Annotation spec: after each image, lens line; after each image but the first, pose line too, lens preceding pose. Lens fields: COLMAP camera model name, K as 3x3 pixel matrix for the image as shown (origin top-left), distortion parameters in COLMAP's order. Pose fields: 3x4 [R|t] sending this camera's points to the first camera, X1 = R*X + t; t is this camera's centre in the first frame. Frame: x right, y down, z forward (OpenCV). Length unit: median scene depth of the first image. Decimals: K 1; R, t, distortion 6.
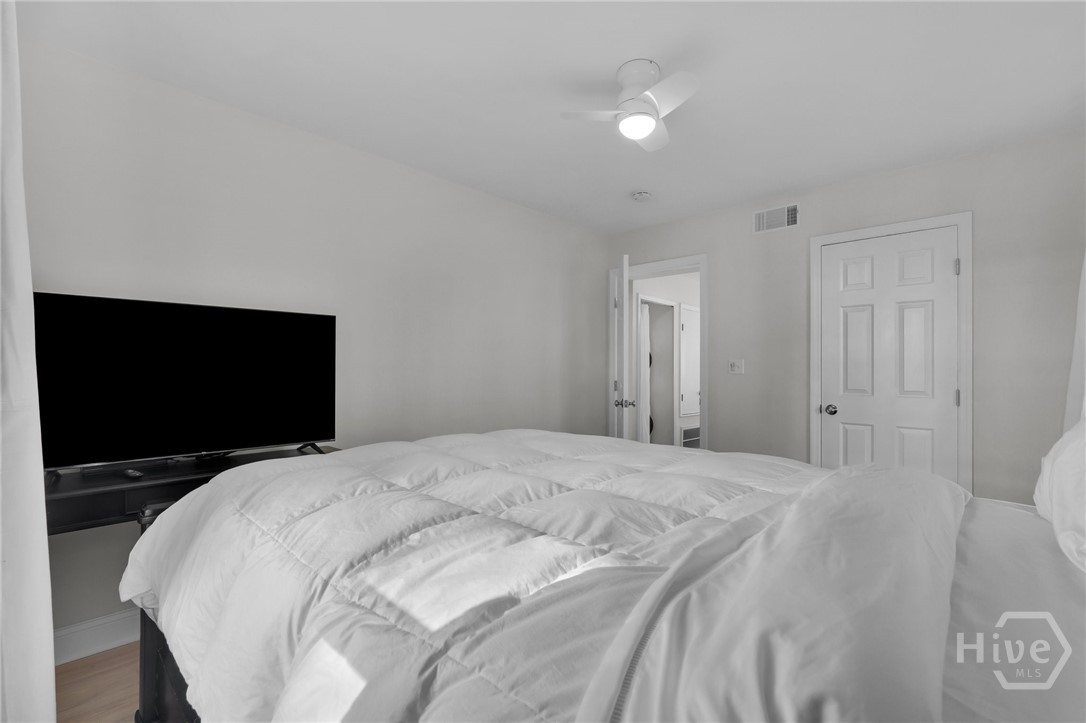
lens RADIAL K [[489.1, 0, 543.5], [0, 489.1, 364.9], [0, 0, 1]] dist [0.001919, 0.000162]
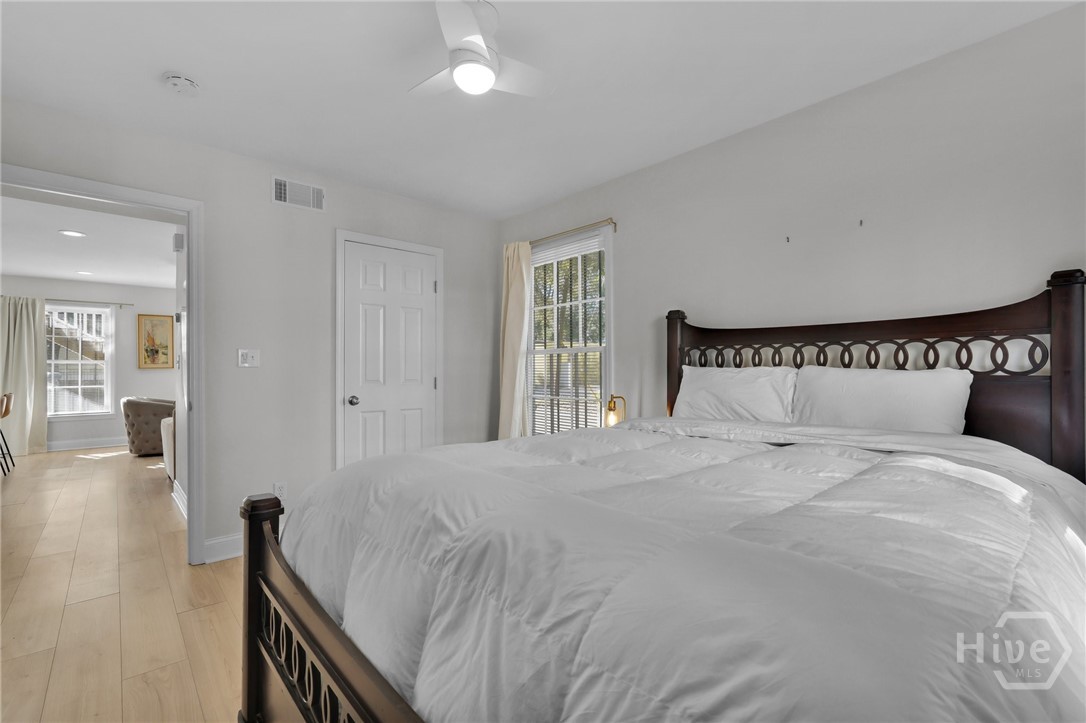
lens RADIAL K [[489.1, 0, 542.9], [0, 489.1, 366.9], [0, 0, 1]] dist [0.001919, 0.000162]
pose [[0.088695, -0.002240, 0.996056, -0.418234], [-0.005813, 0.999979, 0.002767, 0.014761], [-0.996042, -0.006036, 0.088681, 0.511787]]
